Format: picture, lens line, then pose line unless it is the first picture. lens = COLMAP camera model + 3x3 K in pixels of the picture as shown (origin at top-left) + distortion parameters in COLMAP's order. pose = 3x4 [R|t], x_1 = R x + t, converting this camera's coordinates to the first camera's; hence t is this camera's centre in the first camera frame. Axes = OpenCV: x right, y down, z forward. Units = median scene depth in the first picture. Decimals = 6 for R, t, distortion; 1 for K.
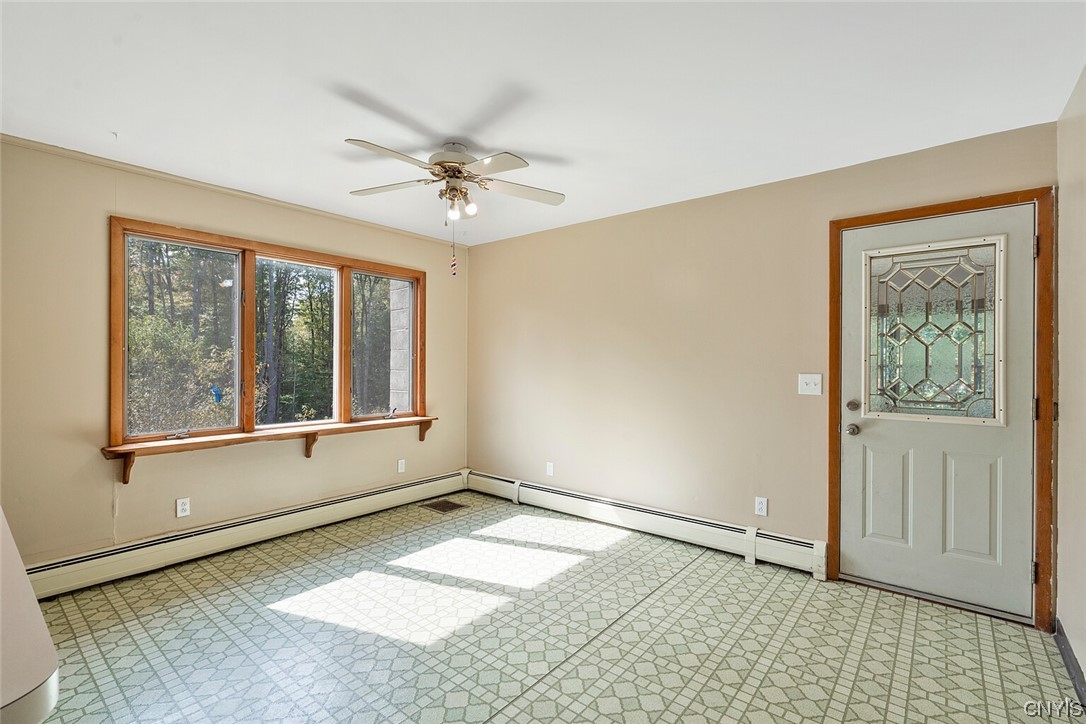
lens RADIAL K [[491.3, 0, 539.0], [0, 491.3, 363.6], [0, 0, 1]] dist [-0.000711, 0.000525]
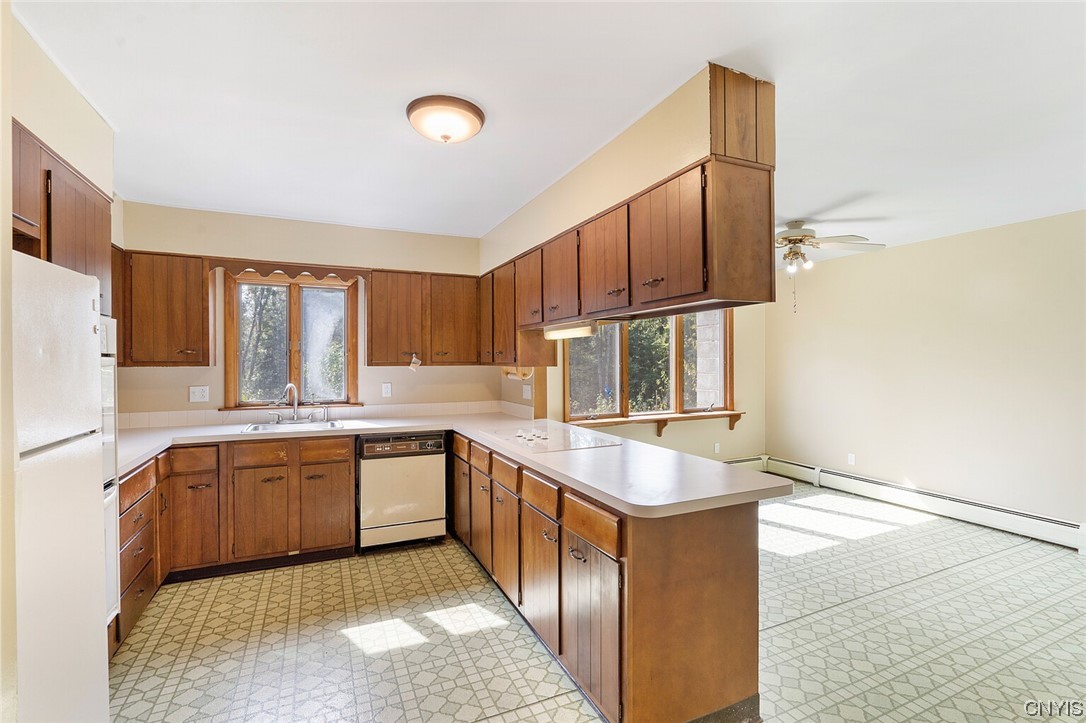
lens RADIAL K [[491.3, 0, 539.0], [0, 491.3, 363.1], [0, 0, 1]] dist [-0.000711, 0.000525]
pose [[0.900874, -0.007207, -0.434021, -0.162682], [0.011234, 0.999914, 0.006714, -0.036850], [0.433935, -0.010924, 0.900878, -0.442117]]
